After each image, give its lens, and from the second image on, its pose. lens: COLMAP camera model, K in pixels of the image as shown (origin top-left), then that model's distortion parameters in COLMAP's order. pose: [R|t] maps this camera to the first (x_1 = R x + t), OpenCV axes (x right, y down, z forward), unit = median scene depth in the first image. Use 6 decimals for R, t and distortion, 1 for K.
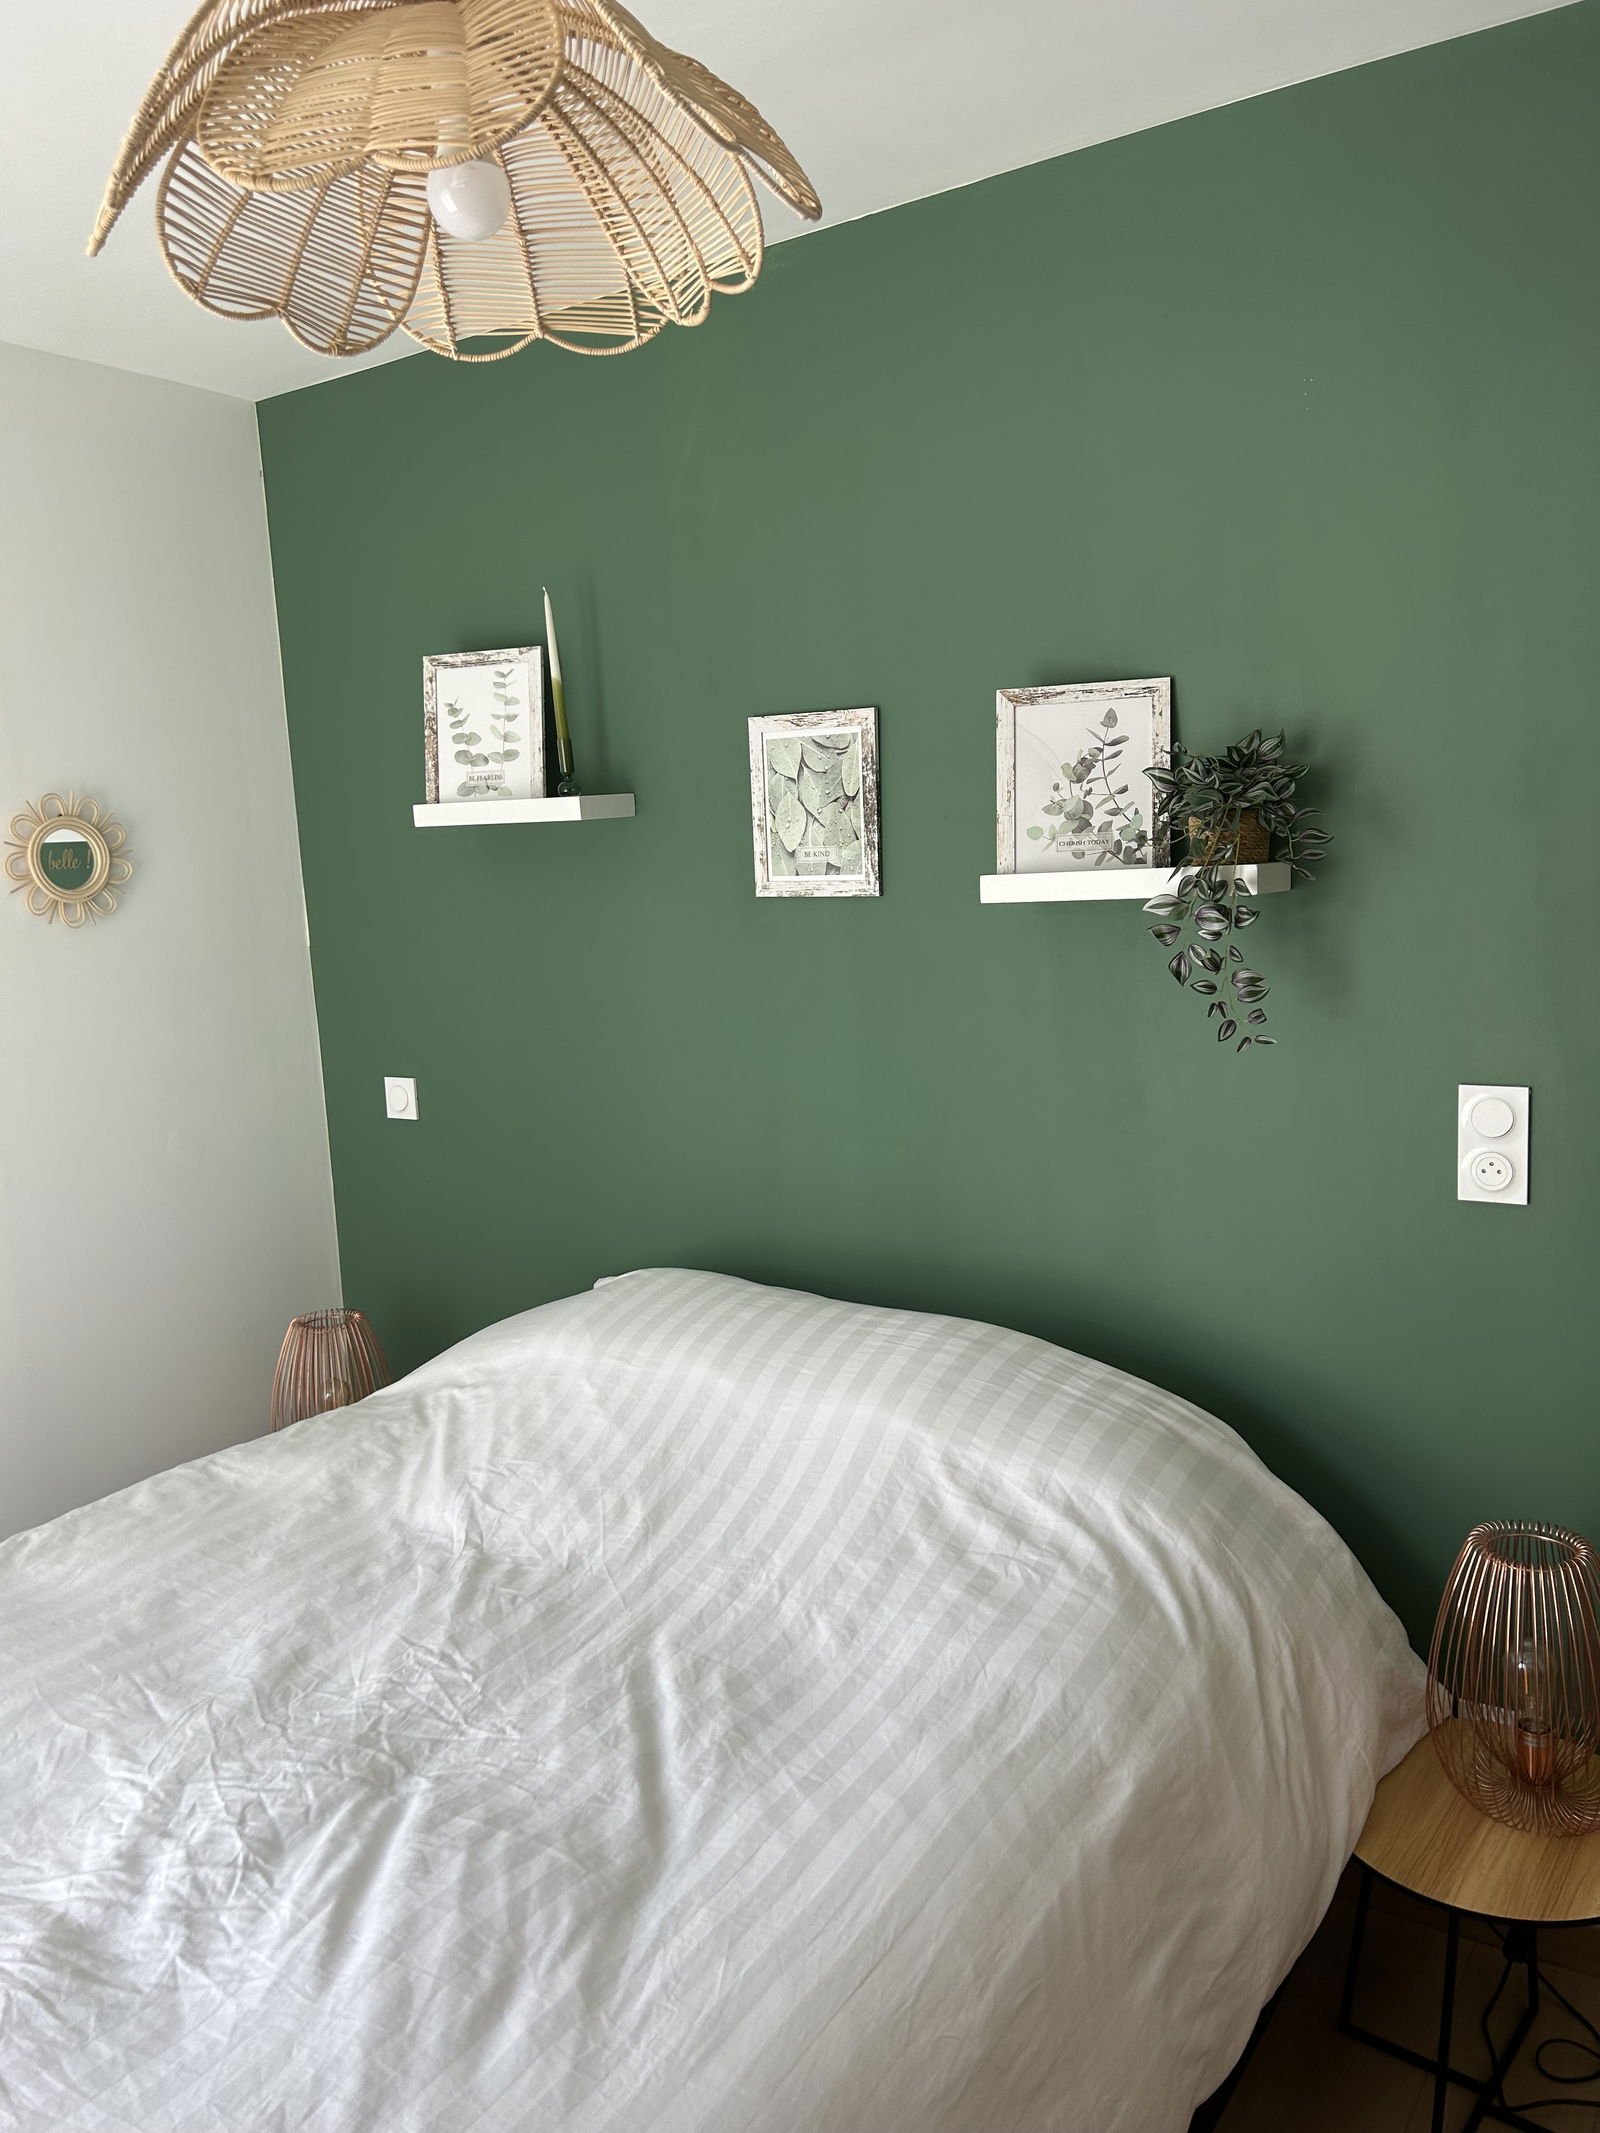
lens RADIAL K [[1576.5, 0, 800.0], [0, 1576.5, 1066.5], [0, 0, 1]] dist [0.036761, 0.000103]
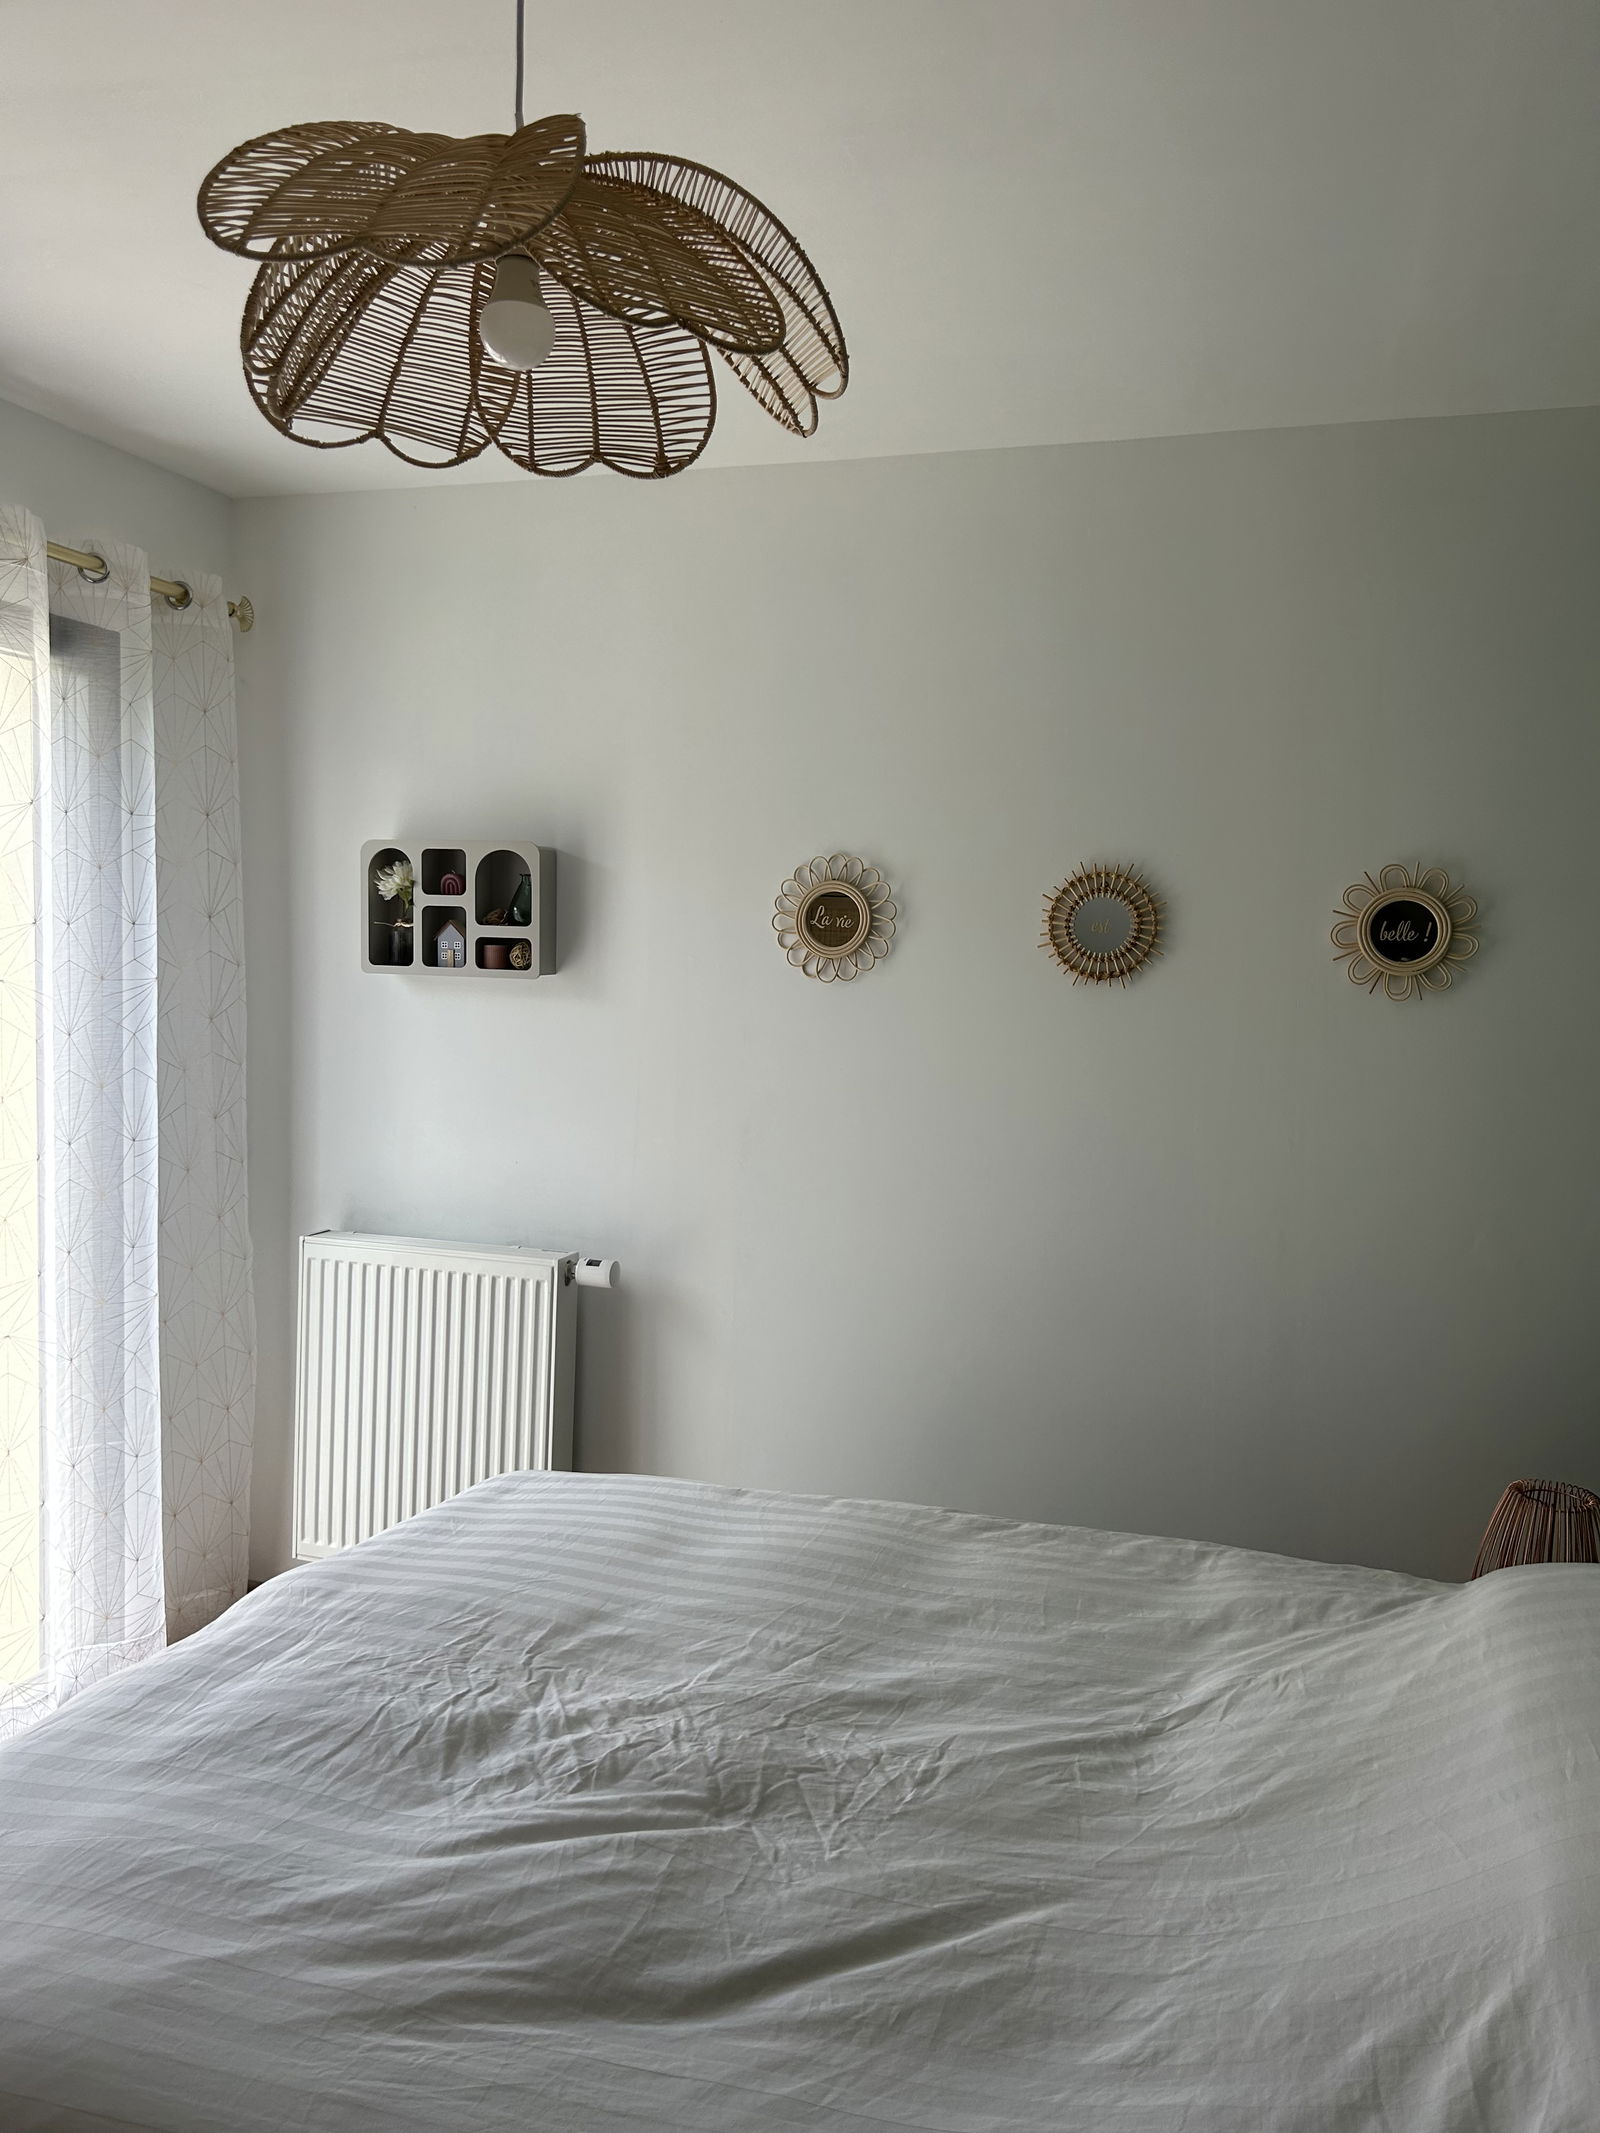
lens RADIAL K [[1595.2, 0, 800.0], [0, 1595.2, 1066.5], [0, 0, 1]] dist [0.034165, -0.039465]
pose [[0.305031, 0.140984, -0.941849, 0.671340], [-0.177303, 0.980098, 0.089287, -0.129302], [0.935692, 0.139757, 0.323957, 0.628980]]
